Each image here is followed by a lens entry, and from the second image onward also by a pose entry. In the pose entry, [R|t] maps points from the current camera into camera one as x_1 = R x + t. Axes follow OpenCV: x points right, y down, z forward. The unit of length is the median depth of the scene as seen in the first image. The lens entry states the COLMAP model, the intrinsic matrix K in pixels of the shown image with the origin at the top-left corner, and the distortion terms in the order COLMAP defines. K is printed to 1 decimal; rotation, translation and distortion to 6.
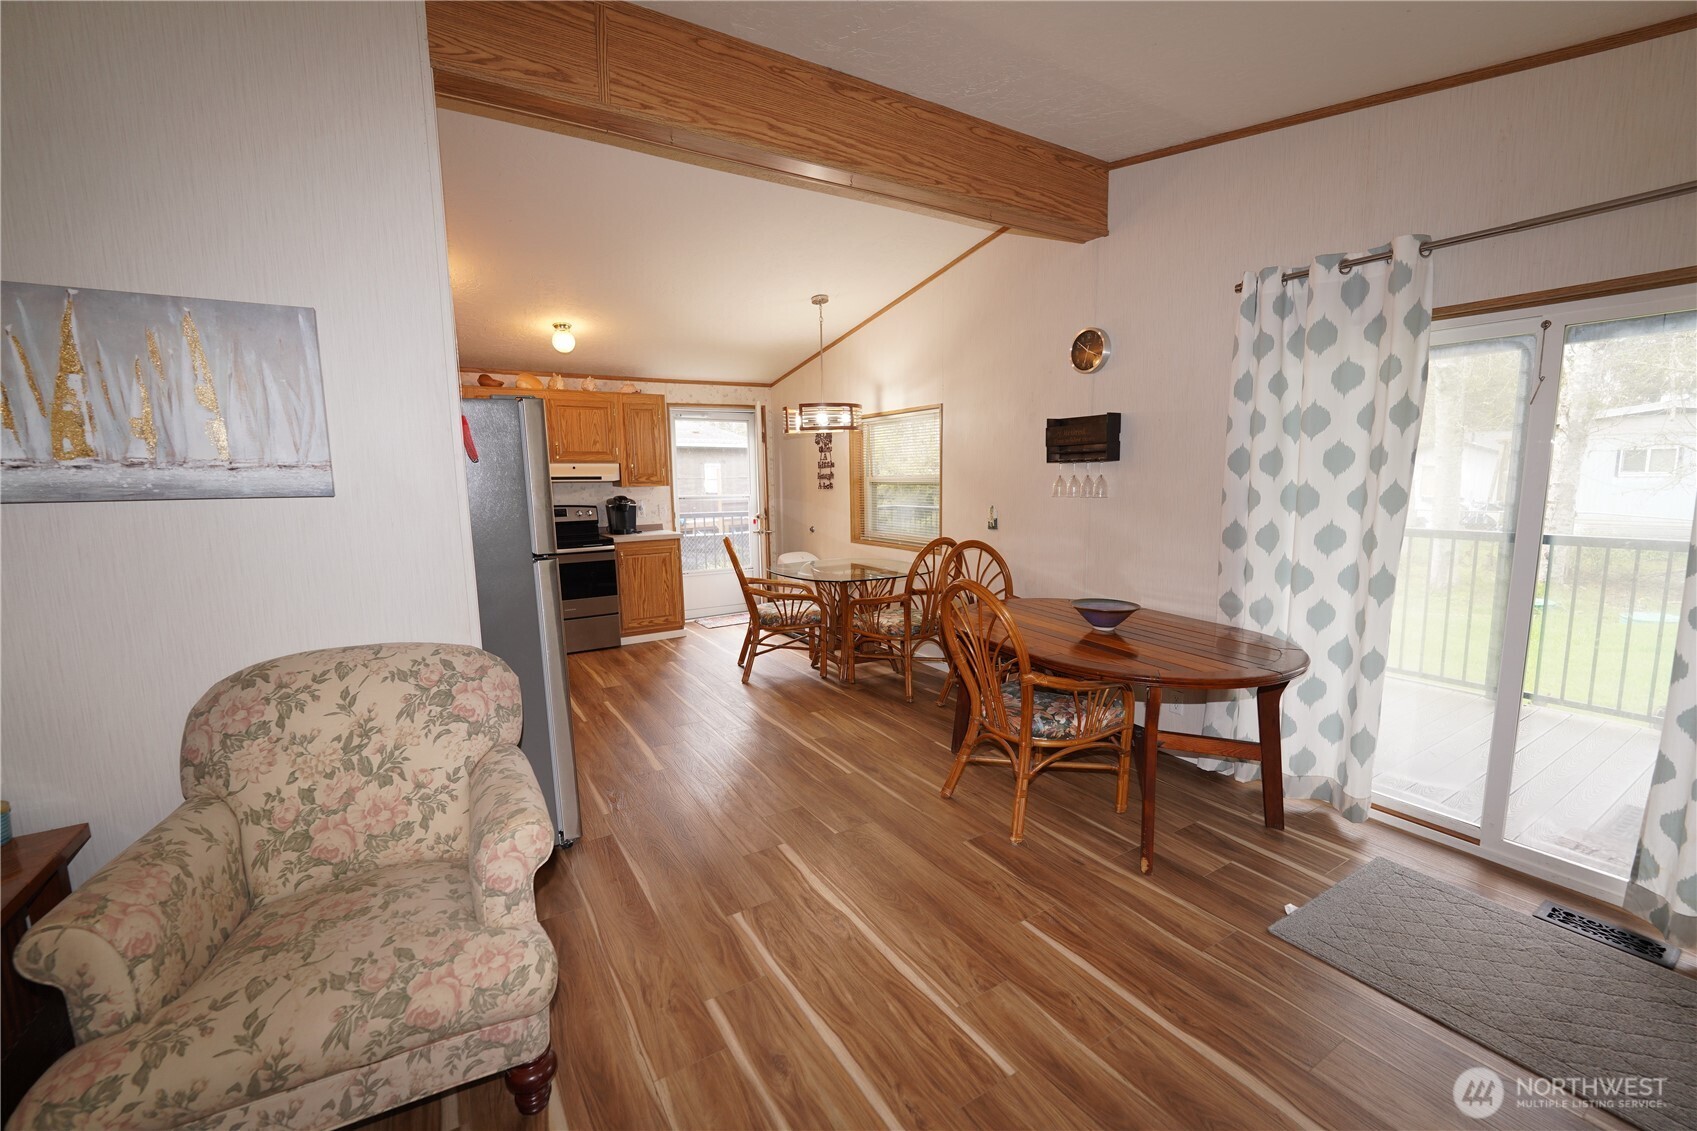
lens RADIAL K [[689.1, 0, 855.5], [0, 689.1, 569.8], [0, 0, 1]] dist [-0.011390, 0.000008]
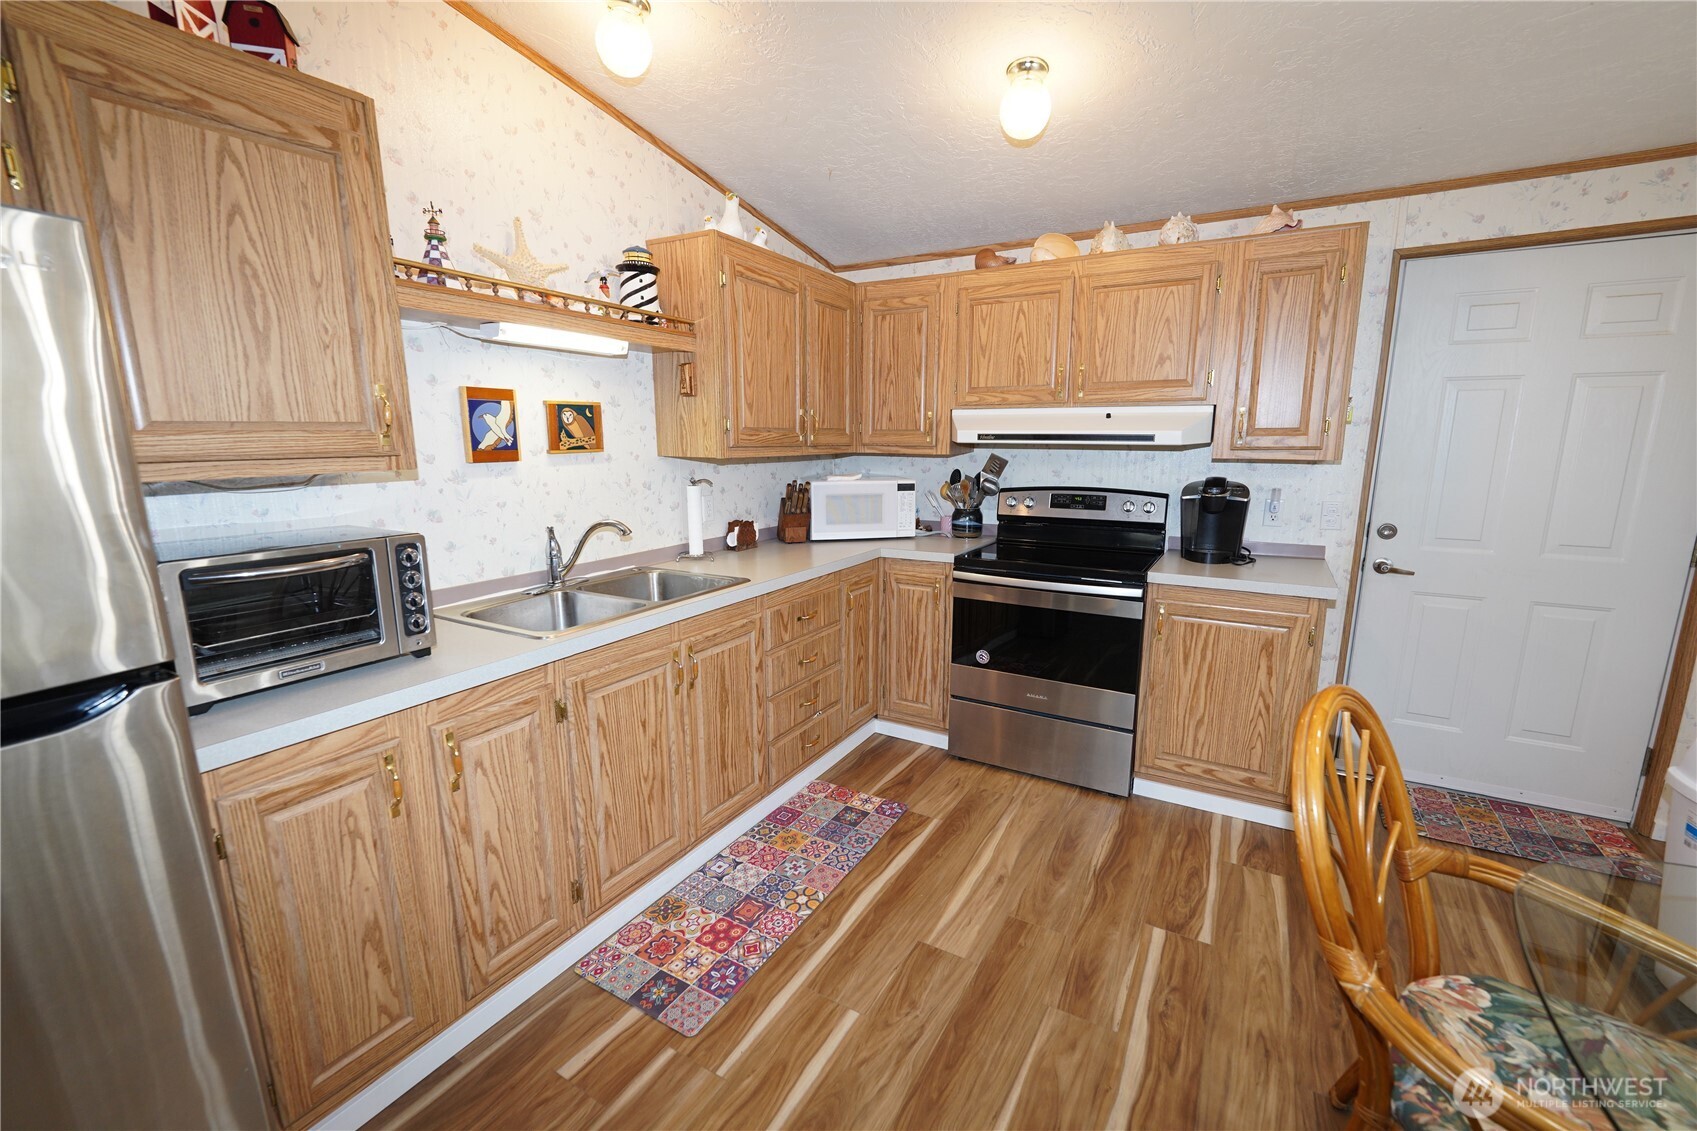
lens RADIAL K [[689.1, 0, 855.5], [0, 689.1, 569.8], [0, 0, 1]] dist [-0.011390, 0.000008]
pose [[0.470421, 0.185036, -0.862824, -0.051070], [-0.122376, 0.982000, 0.143873, -0.087787], [0.873915, 0.037908, 0.484598, 0.601250]]
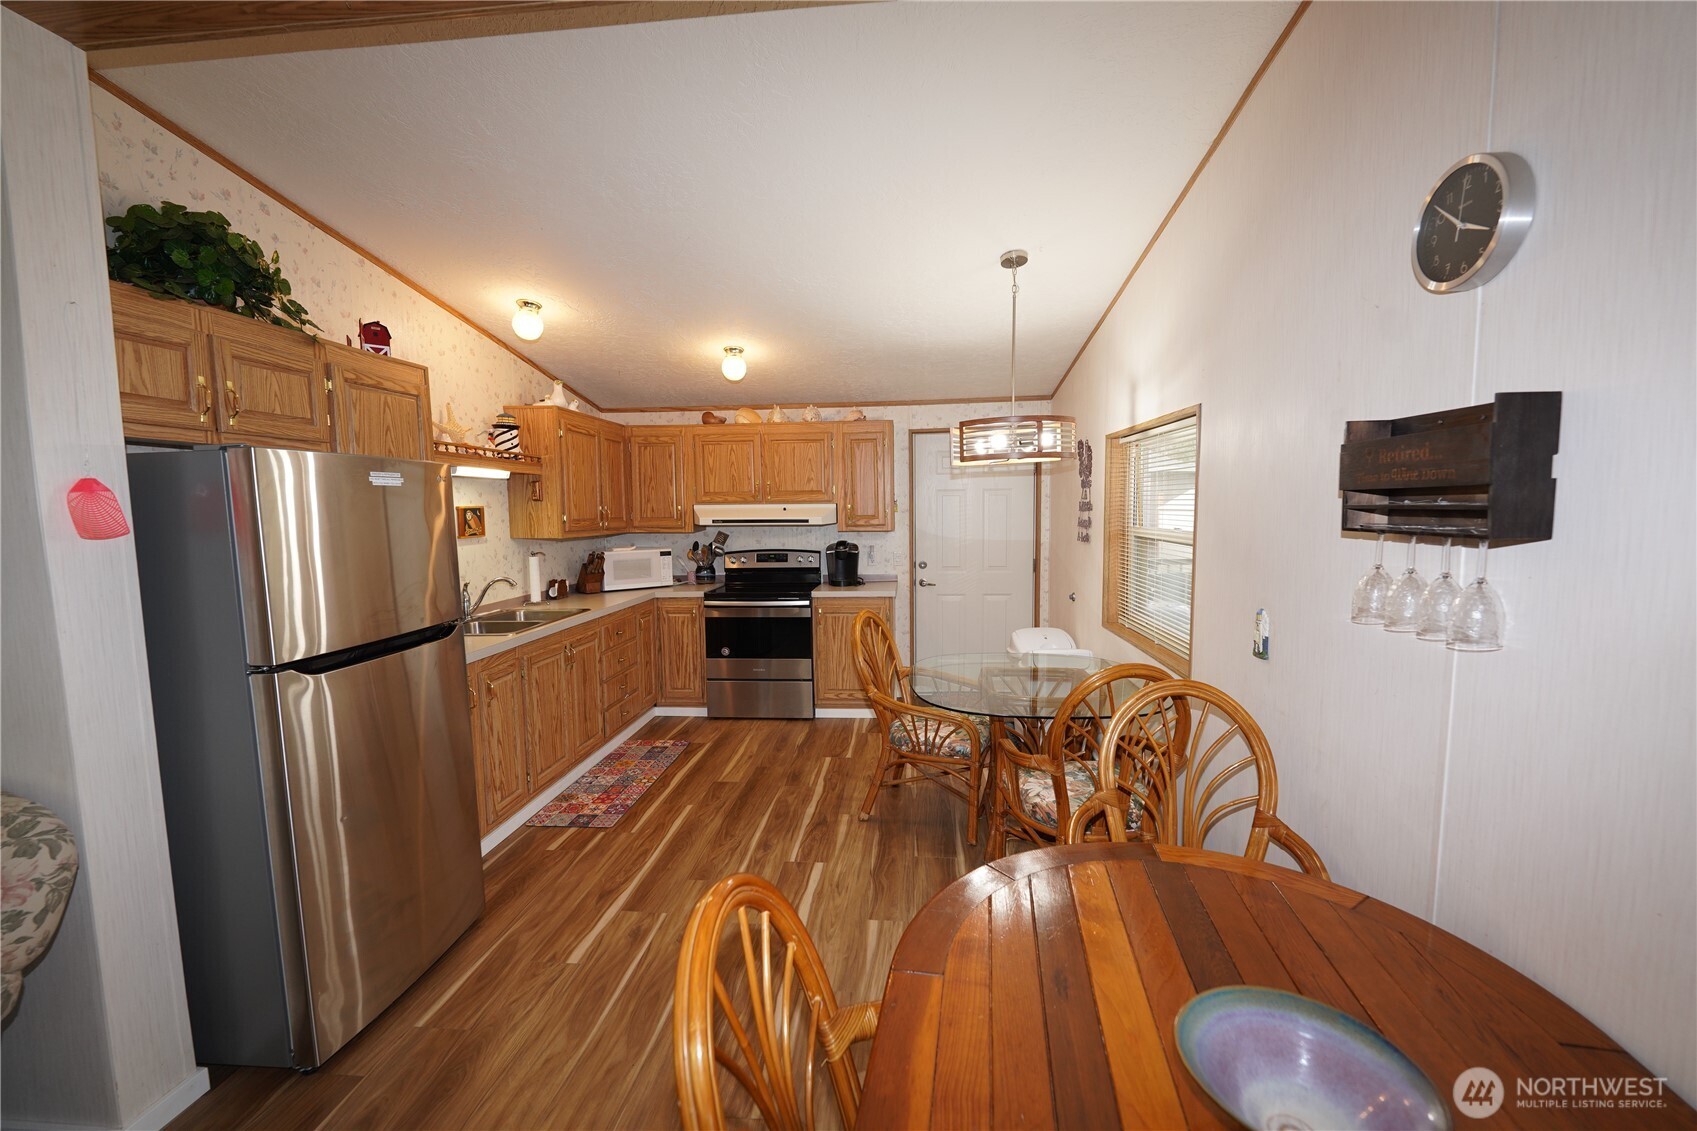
lens RADIAL K [[689.1, 0, 855.5], [0, 689.1, 569.8], [0, 0, 1]] dist [-0.011390, 0.000008]
pose [[0.802608, 0.061570, -0.593321, 0.192727], [-0.080011, 0.996782, -0.004795, -0.072314], [0.591117, 0.051320, 0.804952, 0.338413]]
